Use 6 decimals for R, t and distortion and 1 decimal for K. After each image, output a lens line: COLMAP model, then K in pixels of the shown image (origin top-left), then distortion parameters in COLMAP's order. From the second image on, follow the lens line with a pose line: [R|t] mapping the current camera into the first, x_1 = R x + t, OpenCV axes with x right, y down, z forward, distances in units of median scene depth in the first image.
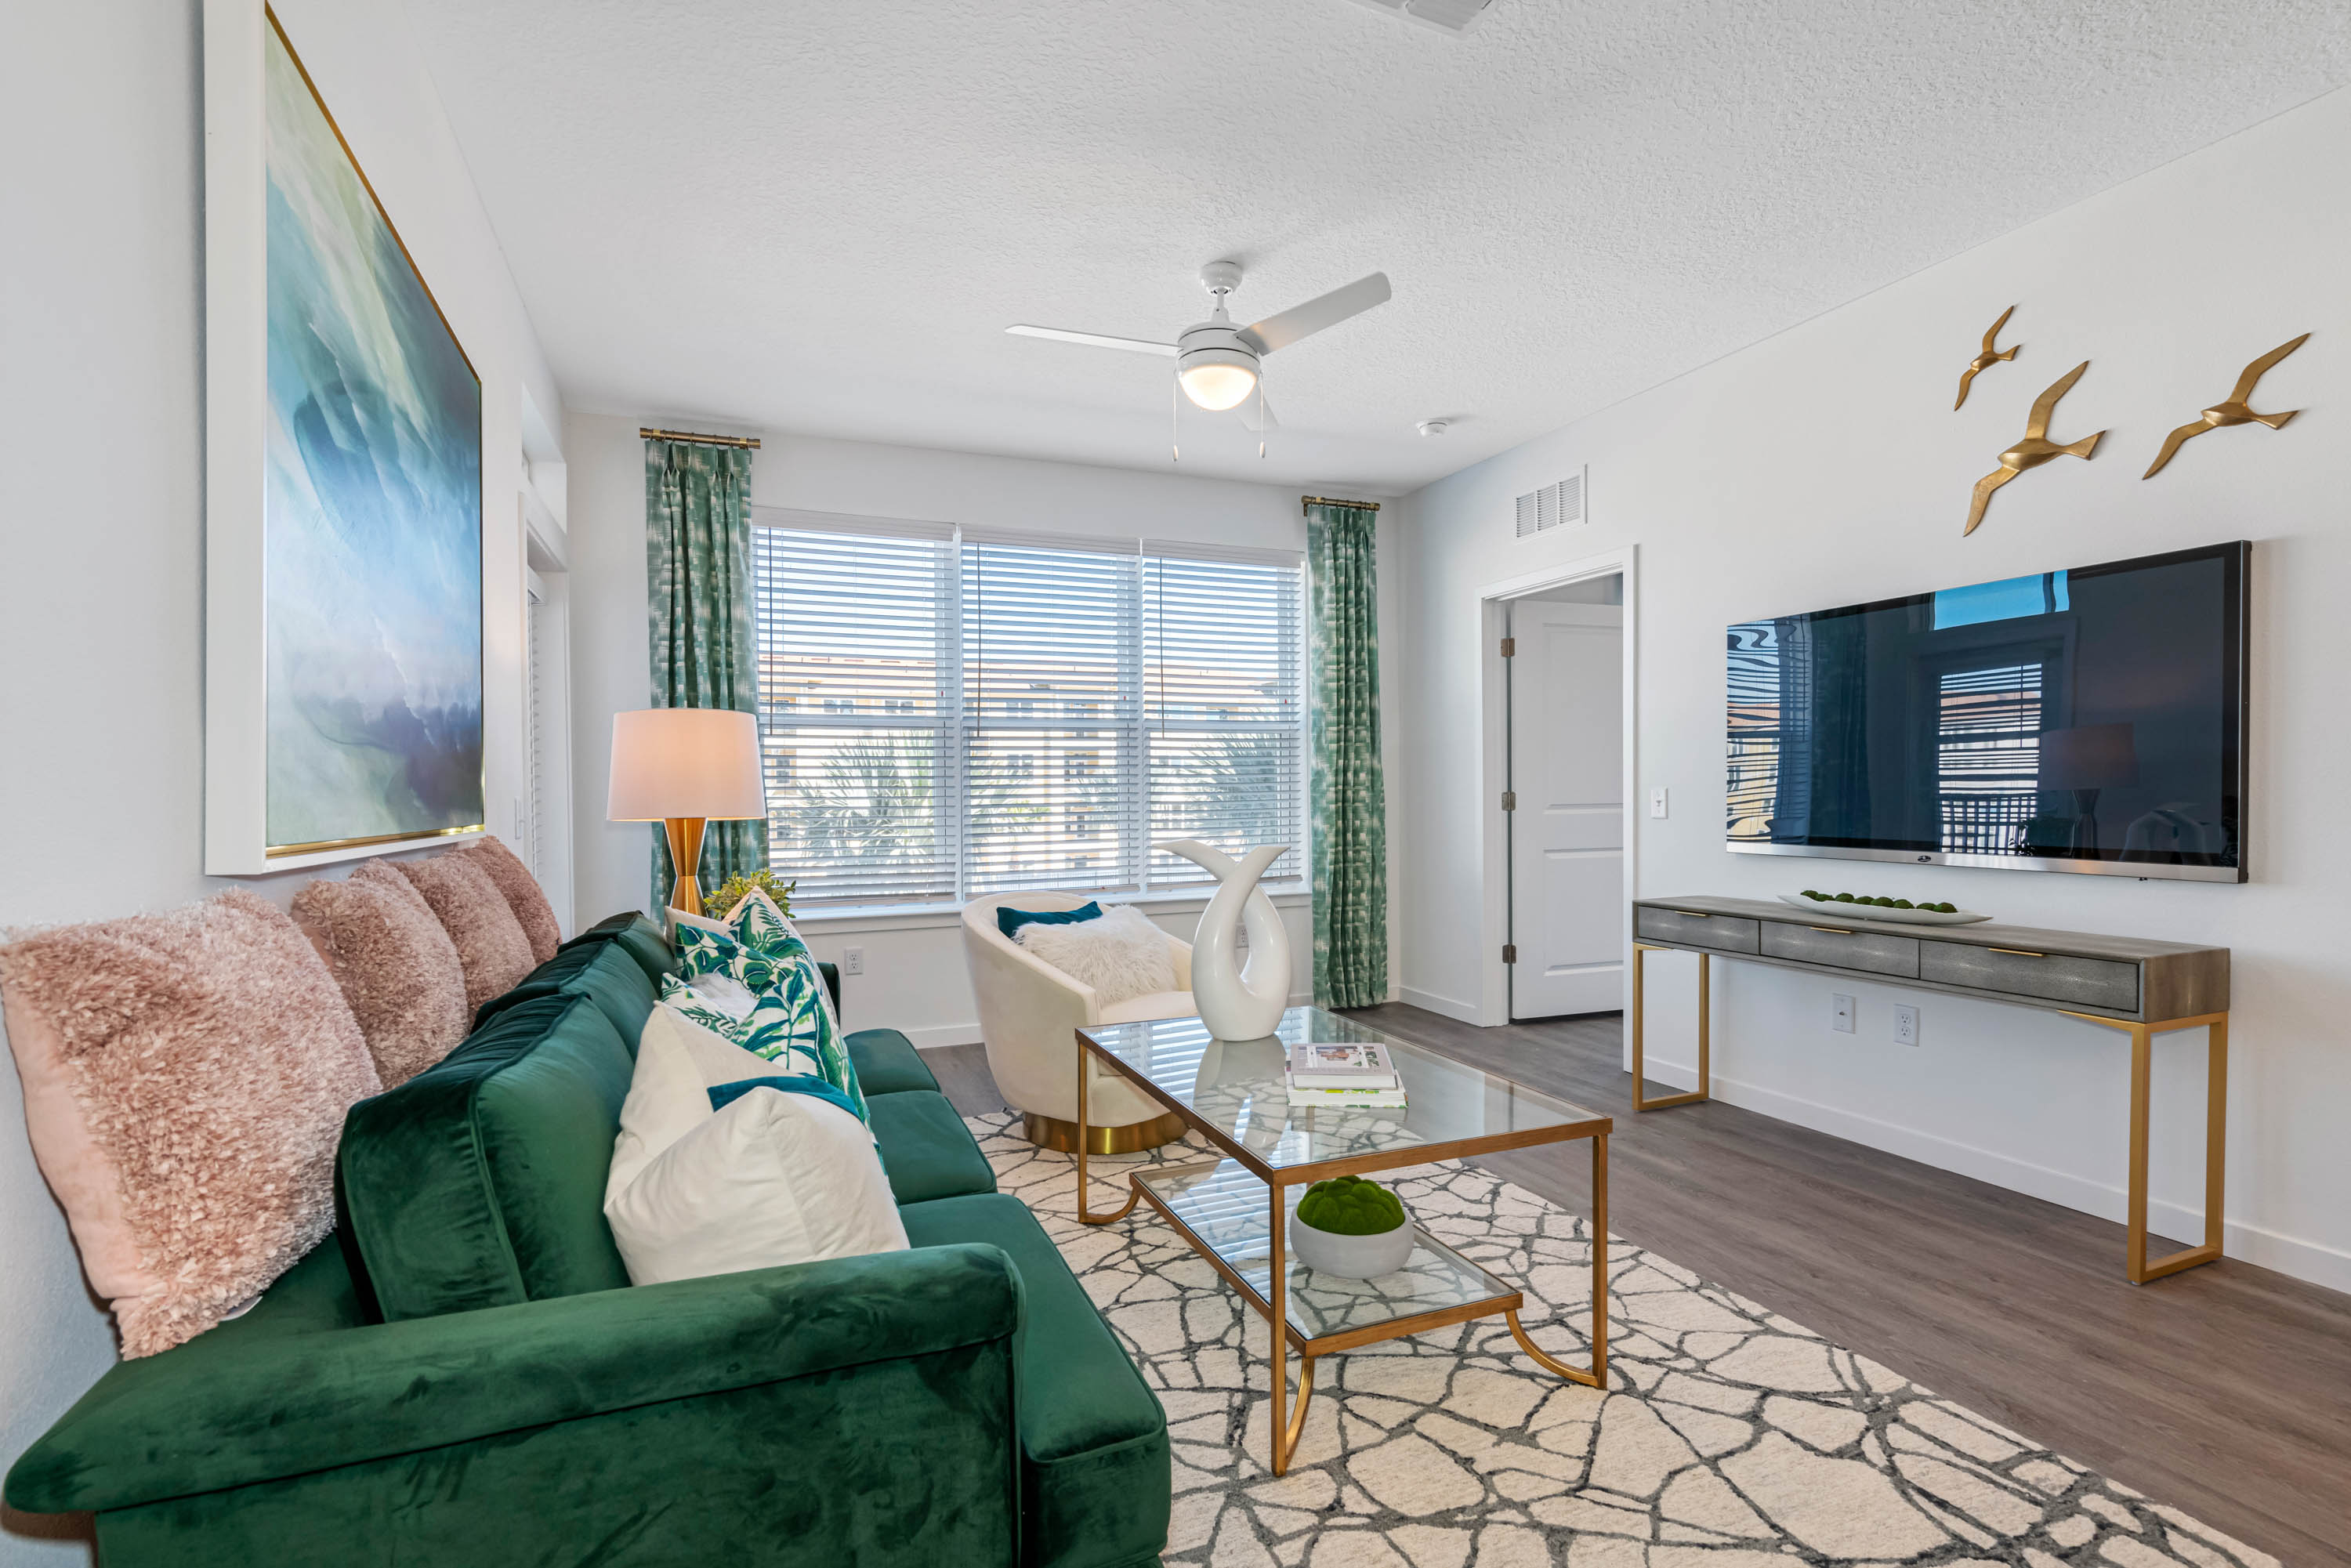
lens RADIAL K [[1076.6, 0, 1166.3], [0, 1076.6, 788.3], [0, 0, 1]] dist [-0.015500, 0.000205]
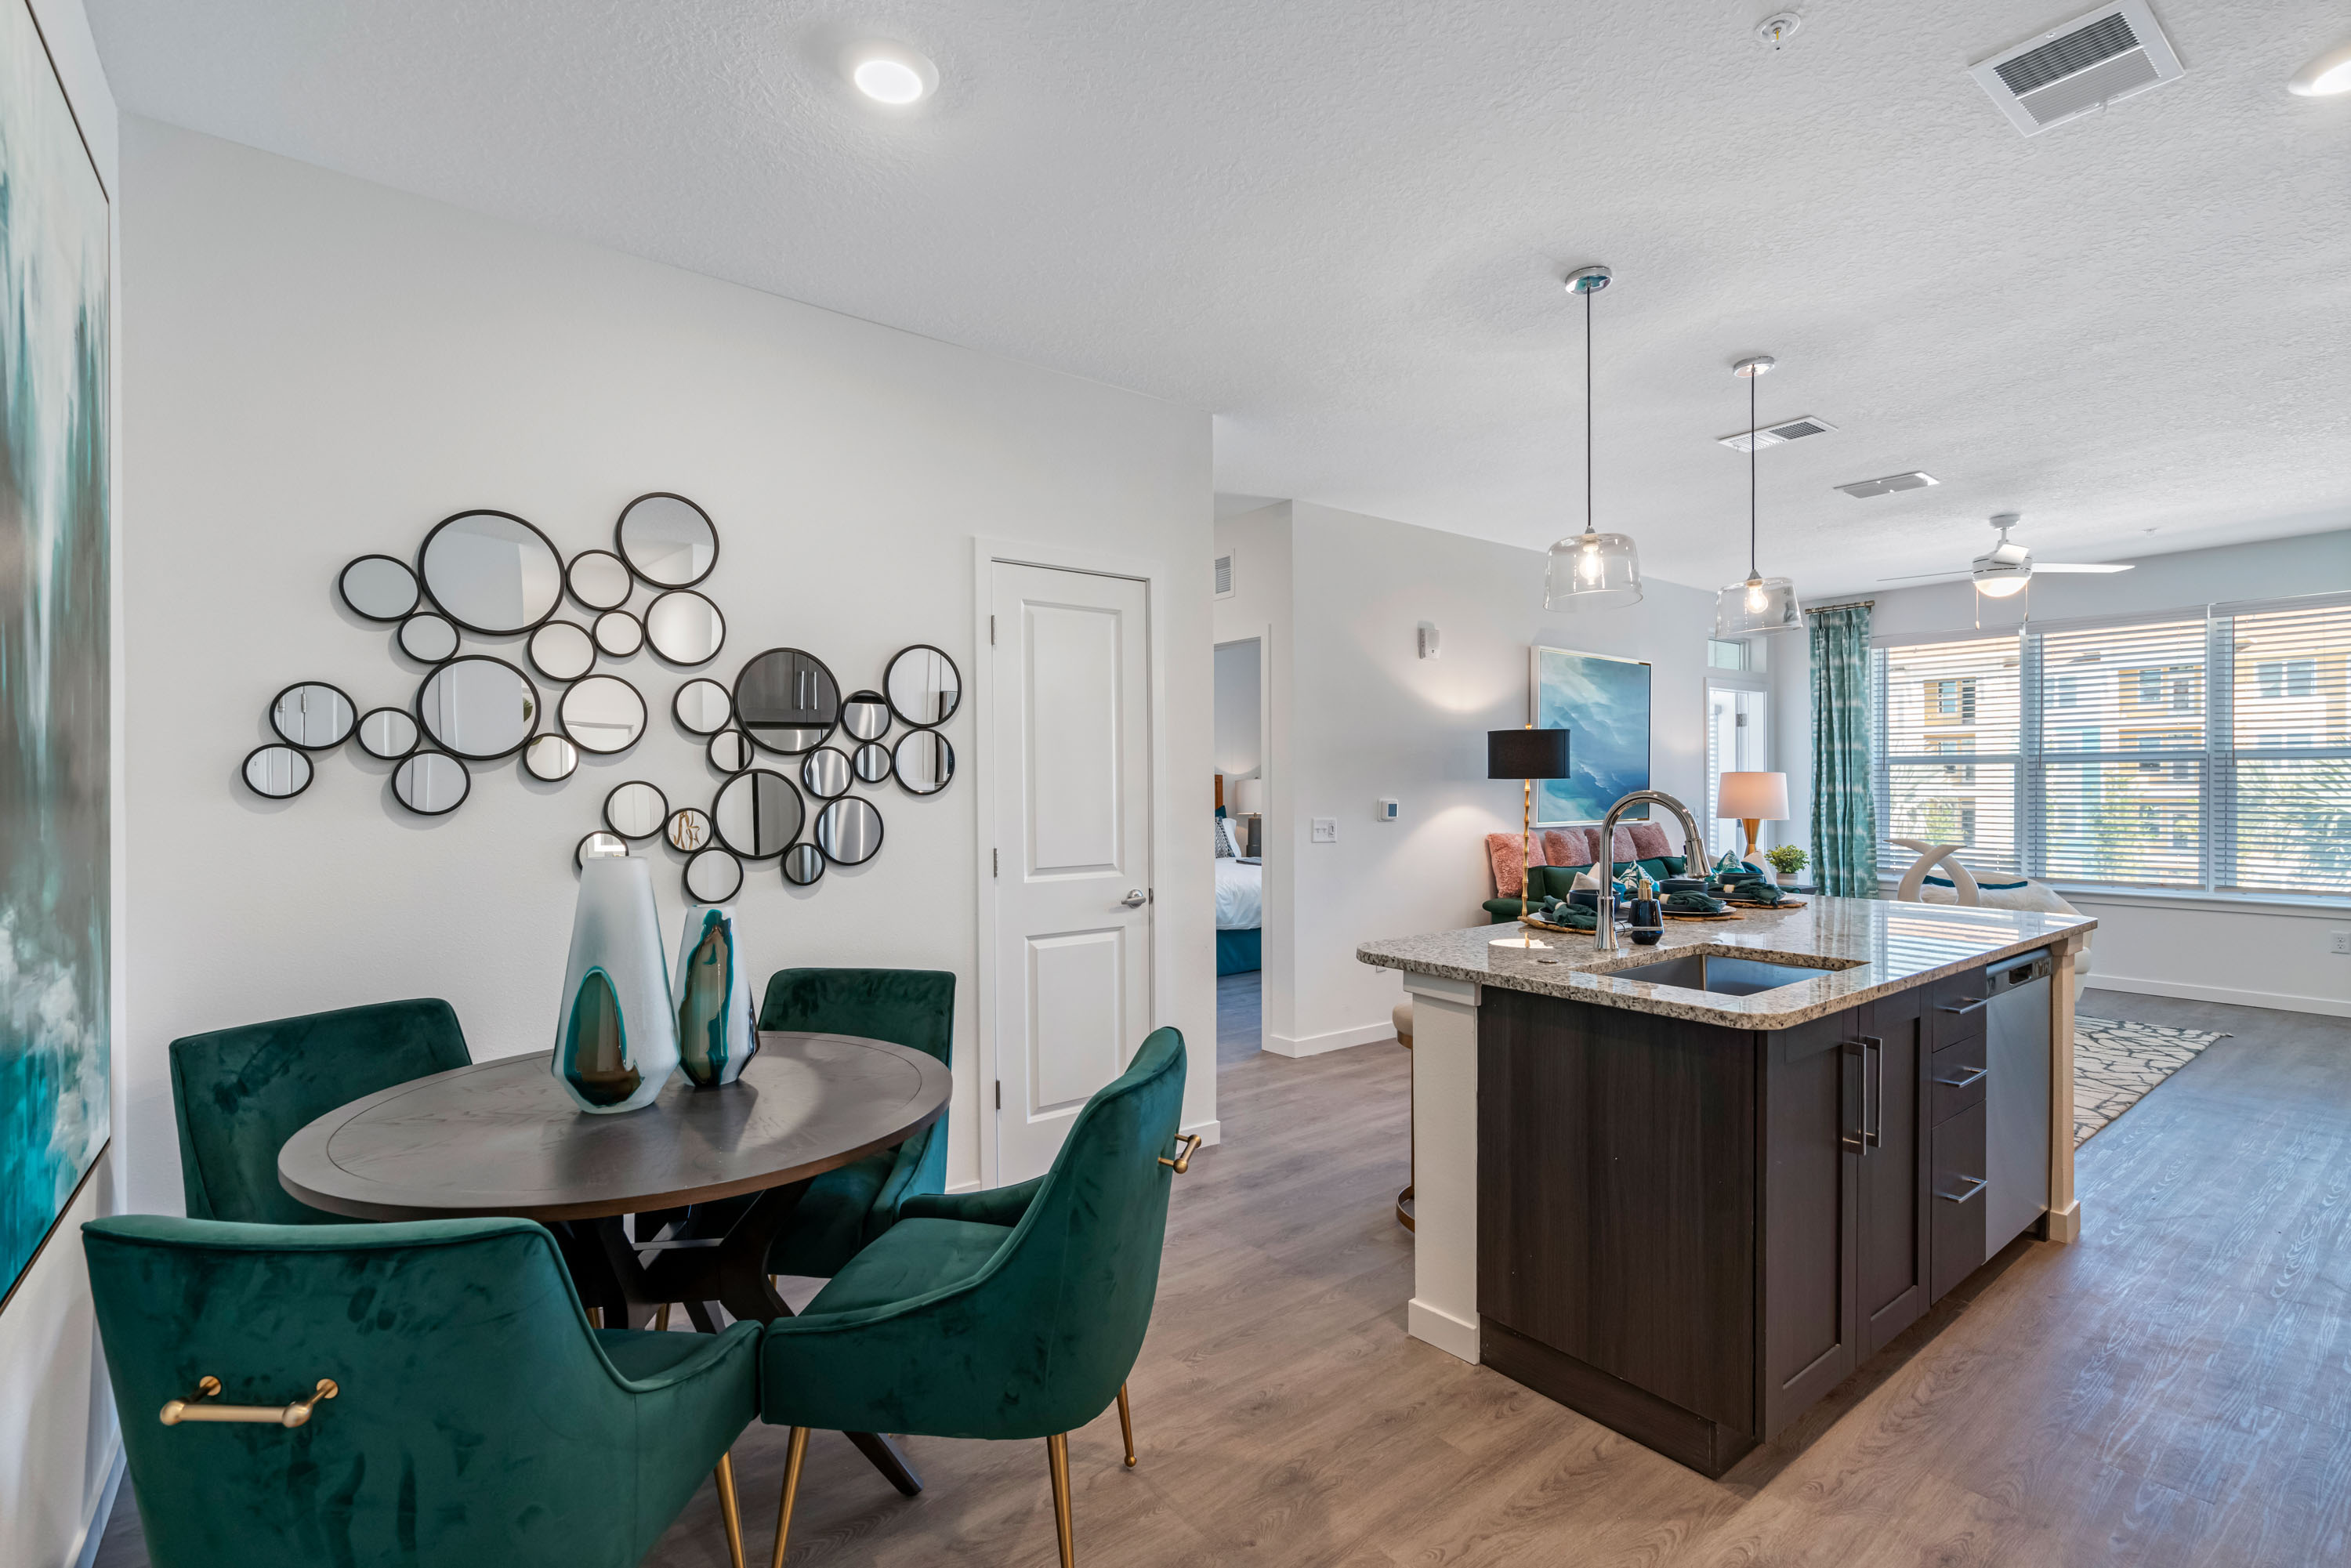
lens RADIAL K [[1076.6, 0, 1172.1], [0, 1076.6, 786.2], [0, 0, 1]] dist [-0.015500, 0.000205]
pose [[0.274285, 0.016698, -0.961503, 0.999530], [0.000404, 0.999847, 0.017479, -0.058387], [0.961648, -0.005183, 0.274237, -0.575561]]
